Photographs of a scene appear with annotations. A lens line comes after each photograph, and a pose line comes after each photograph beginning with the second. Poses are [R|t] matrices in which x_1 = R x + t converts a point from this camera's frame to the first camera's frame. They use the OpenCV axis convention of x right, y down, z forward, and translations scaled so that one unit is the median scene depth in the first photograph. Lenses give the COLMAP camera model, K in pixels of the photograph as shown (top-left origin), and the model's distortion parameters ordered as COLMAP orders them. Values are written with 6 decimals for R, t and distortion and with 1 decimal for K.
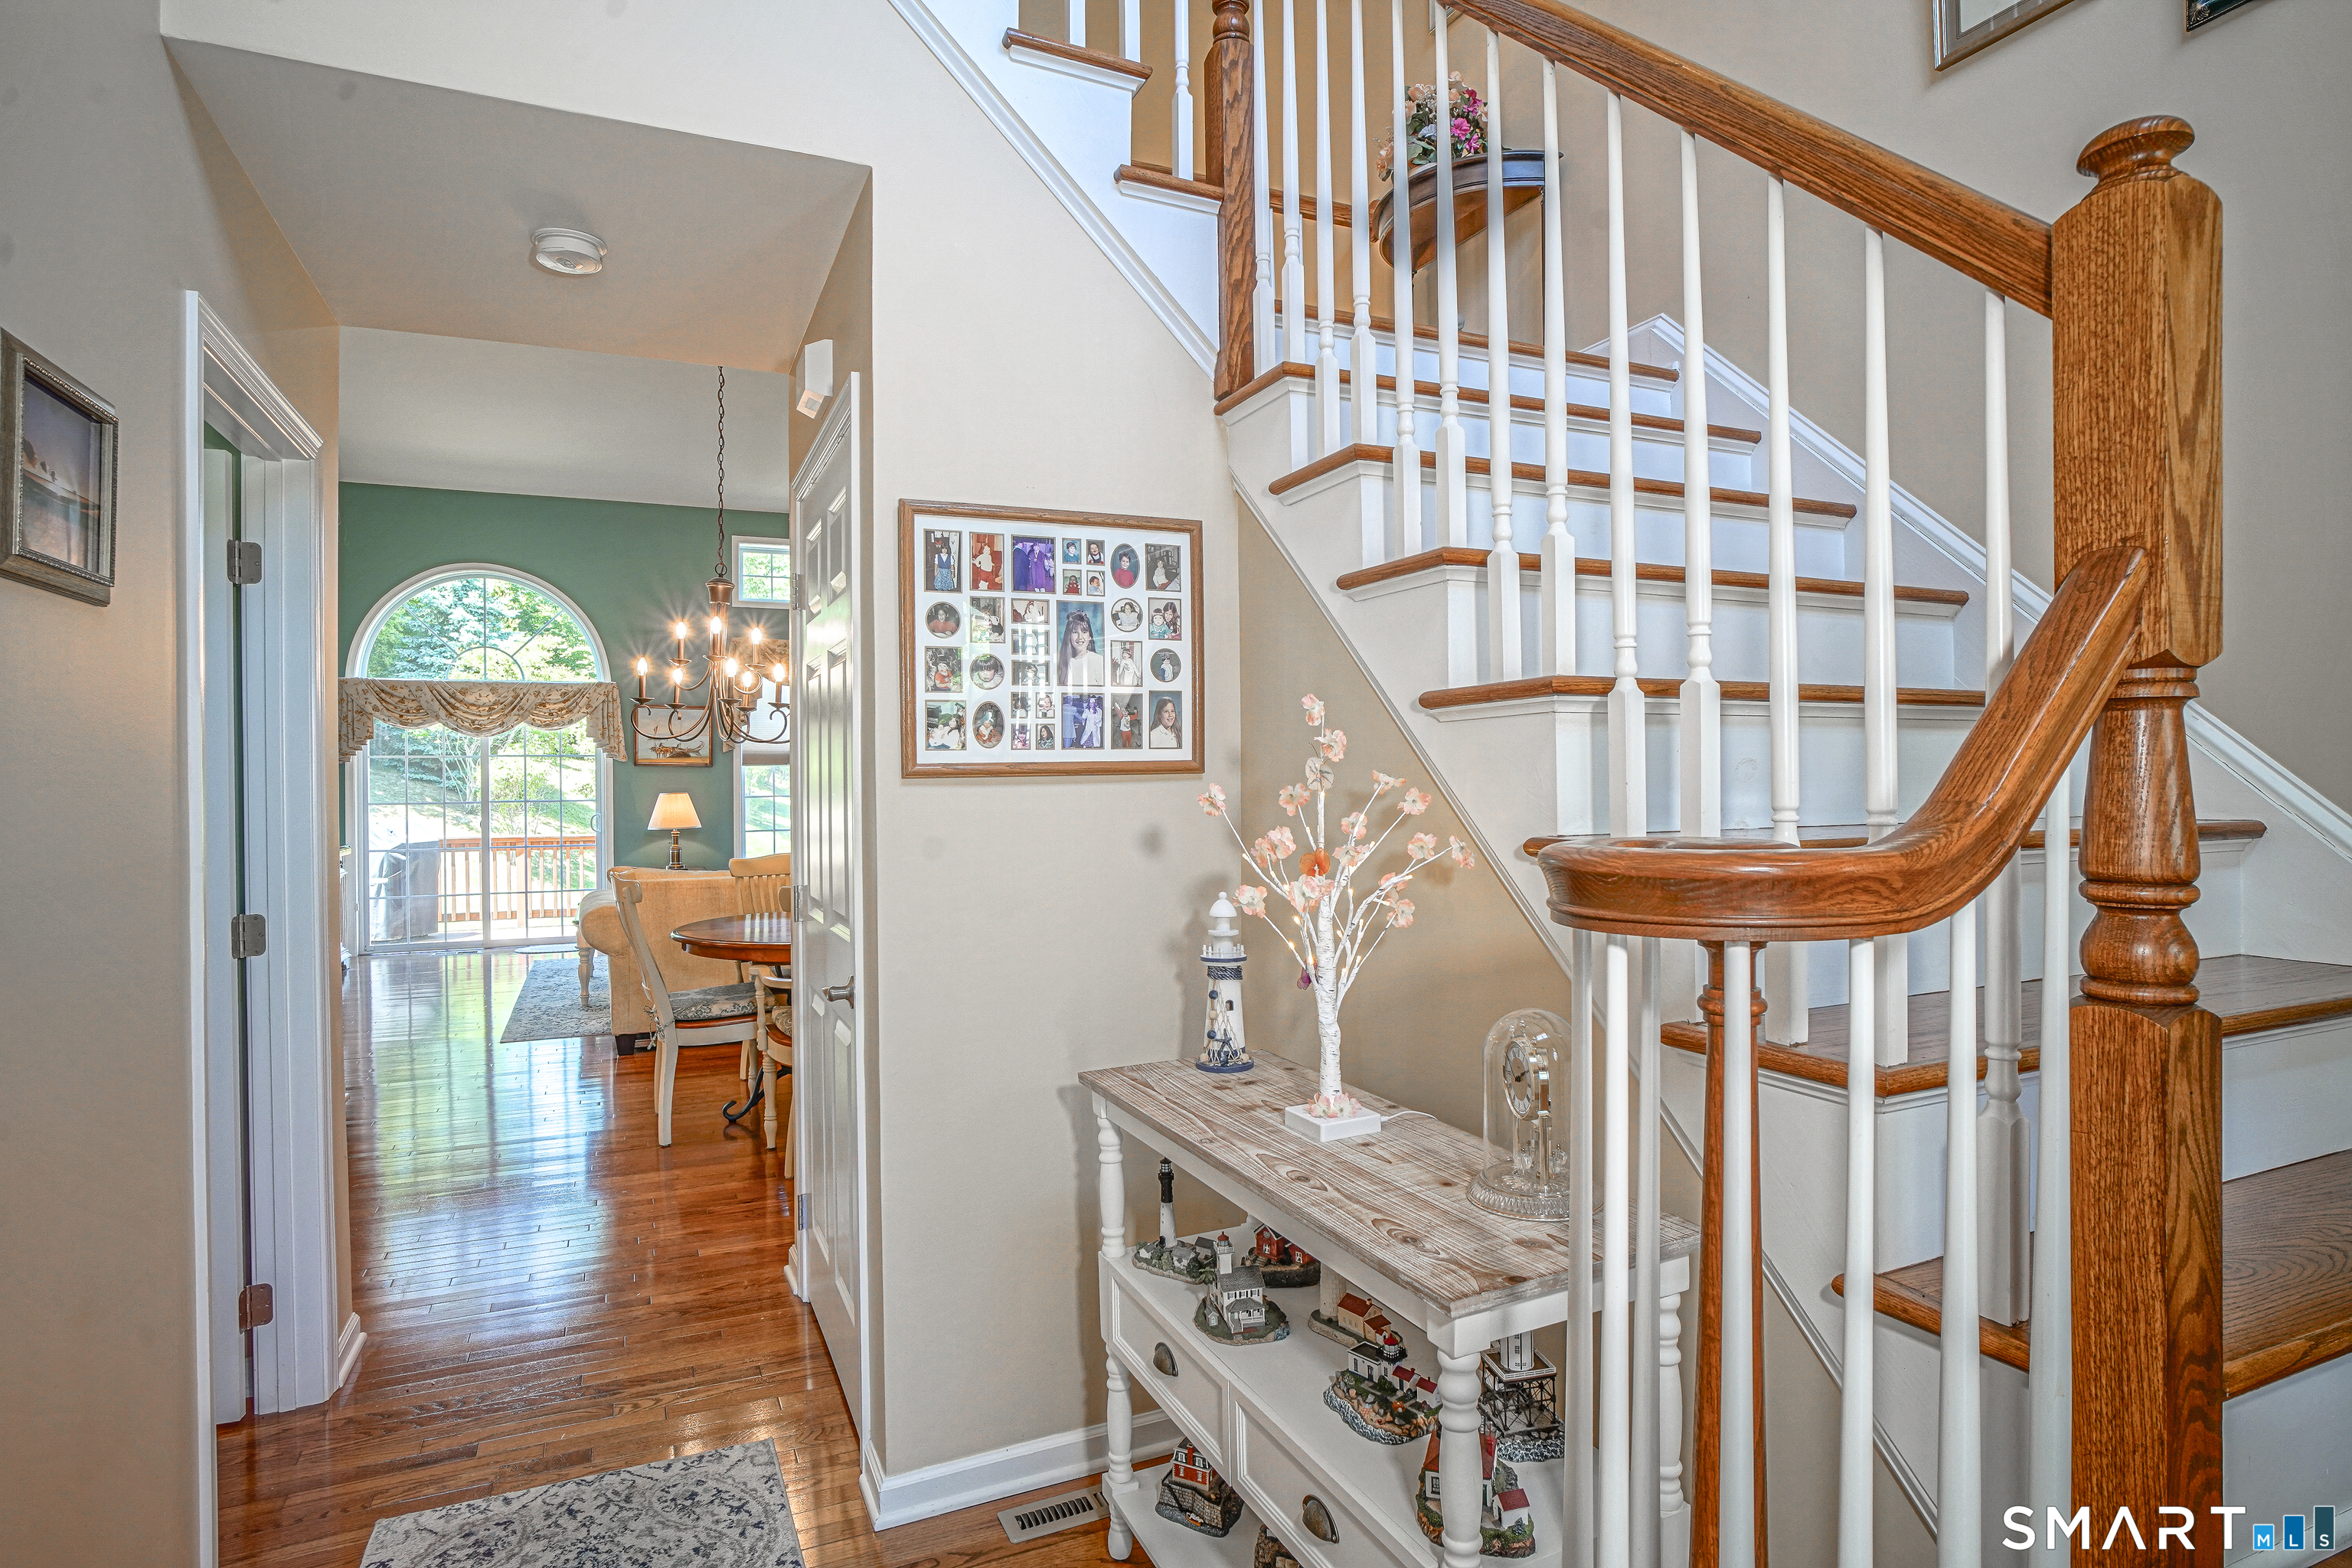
lens RADIAL K [[1227.9, 0, 1170.3], [0, 1227.9, 777.8], [0, 0, 1]] dist [-0.057418, 0.029252]
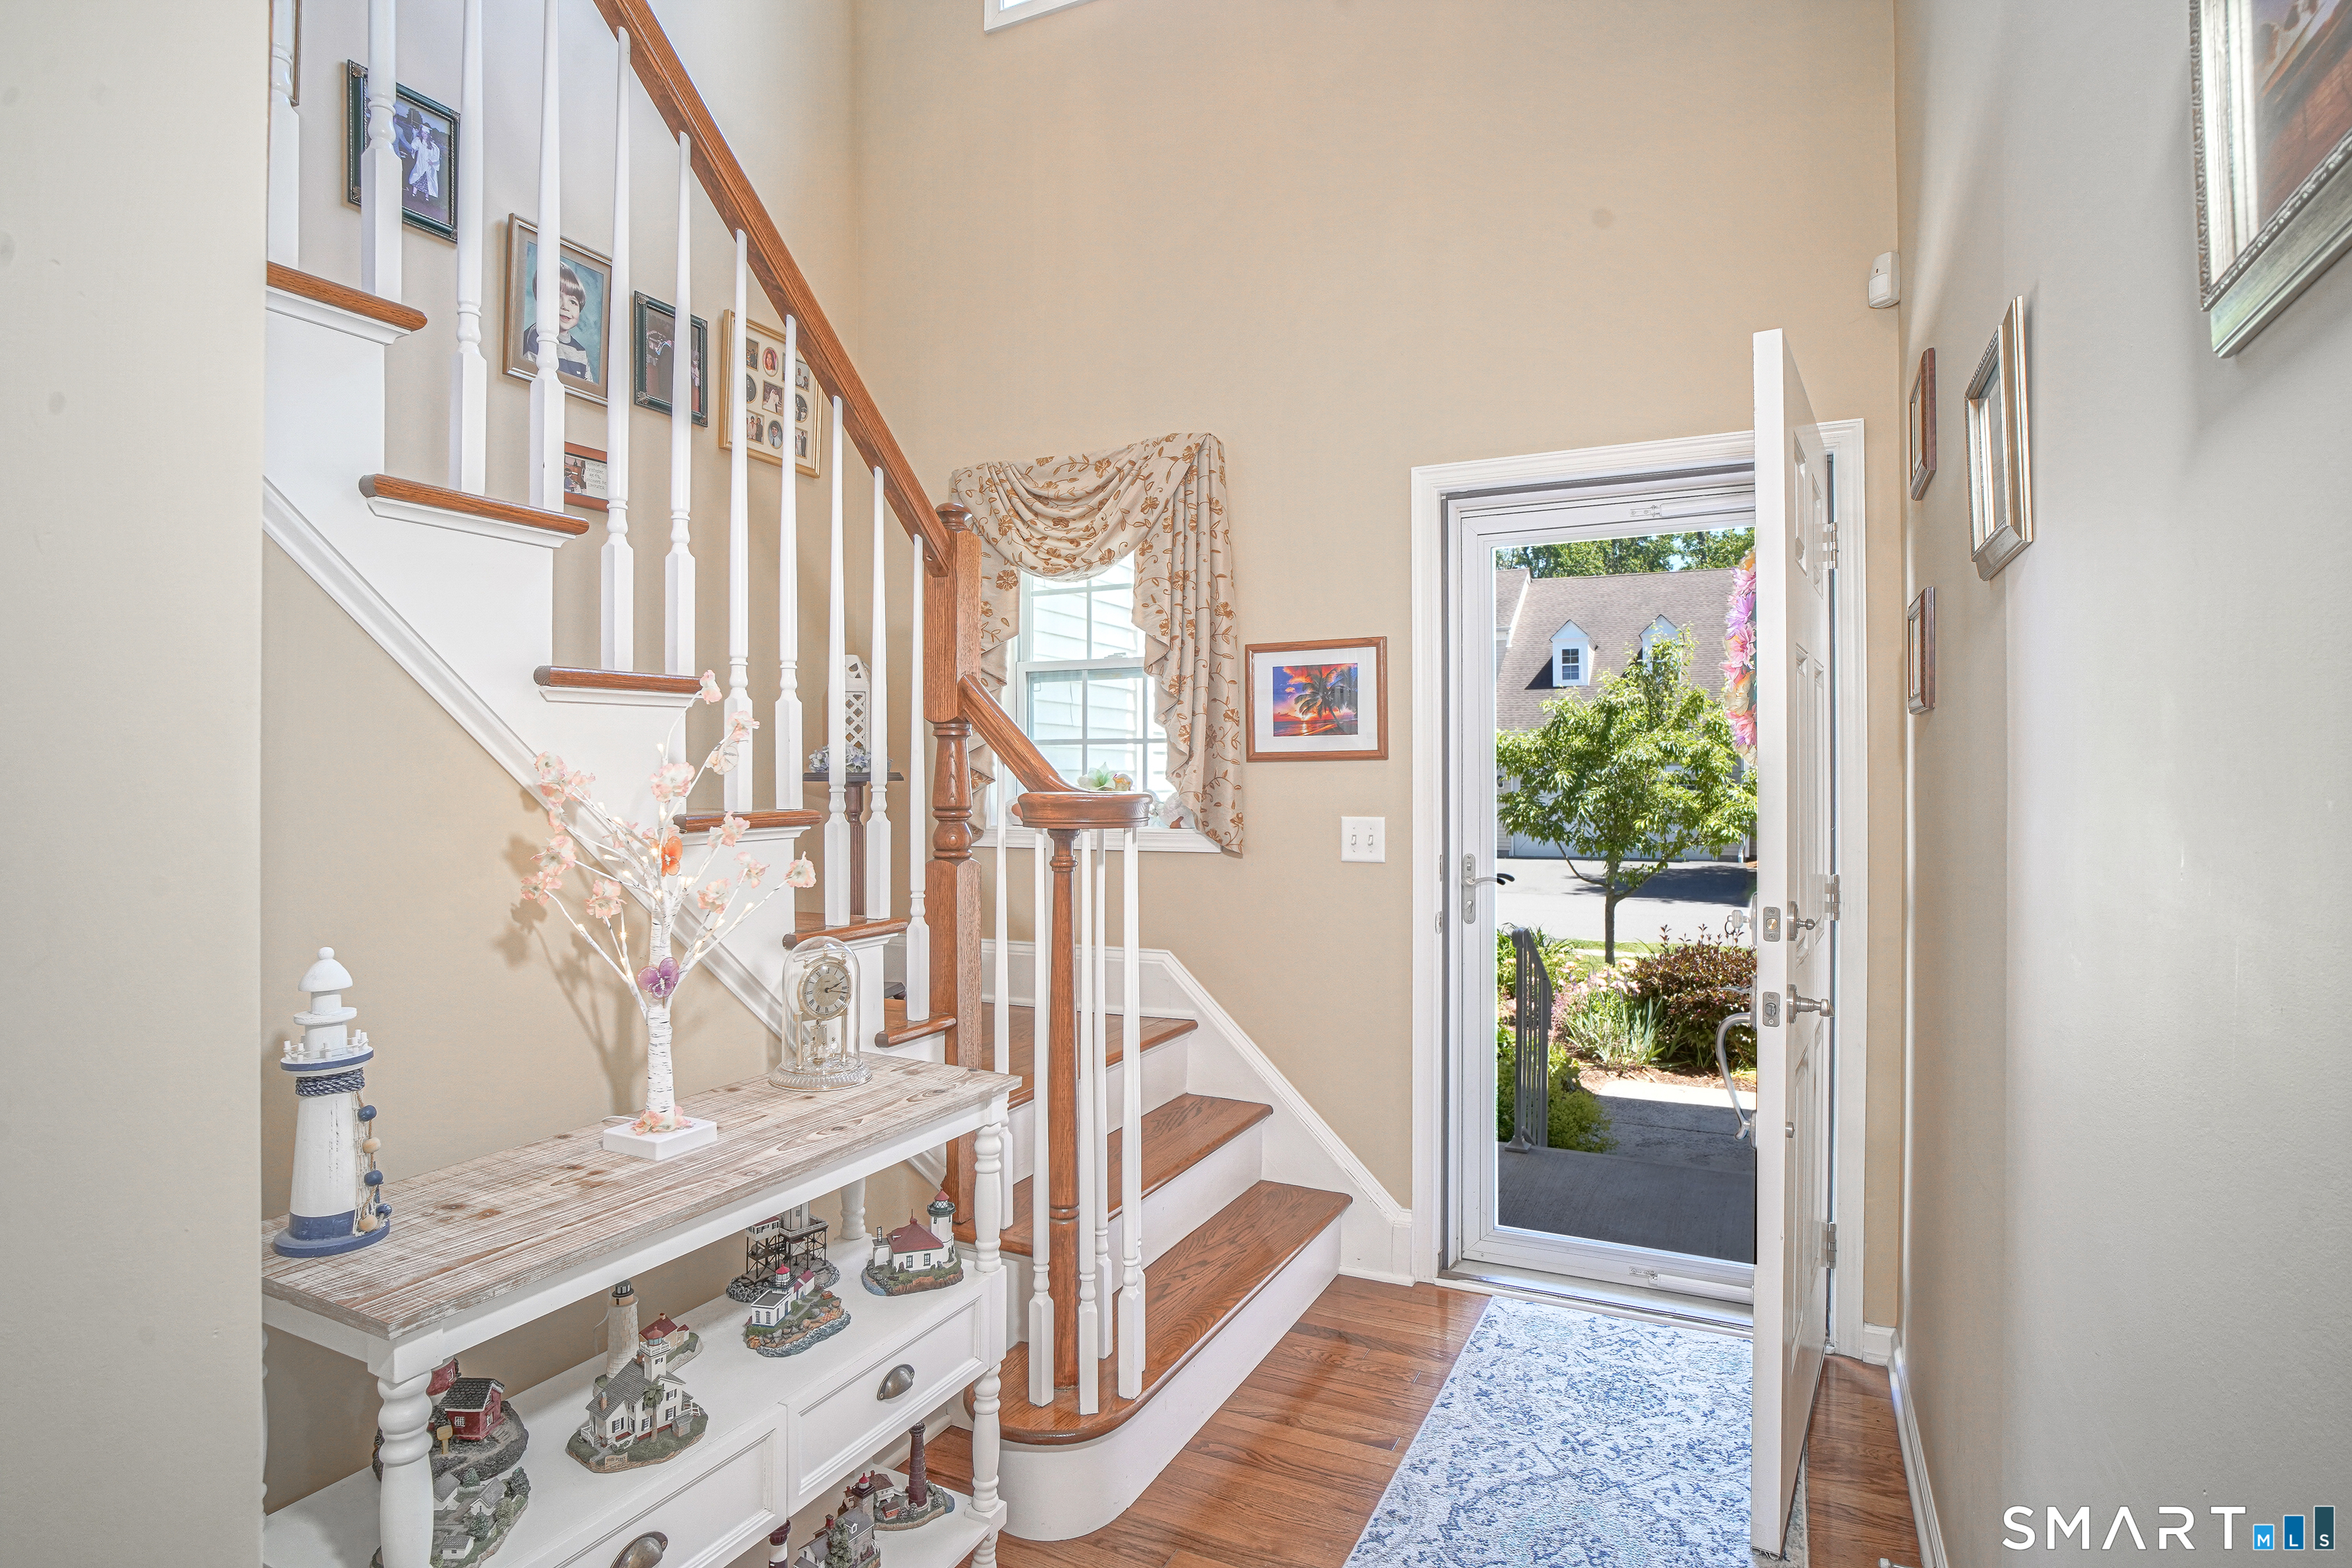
lens RADIAL K [[1227.9, 0, 1170.3], [0, 1227.9, 777.8], [0, 0, 1]] dist [-0.057418, 0.029252]
pose [[-0.623084, -0.001422, 0.782154, -0.824264], [0.002919, 0.999987, 0.004143, 0.007683], [-0.782149, 0.004864, -0.623072, 1.273959]]
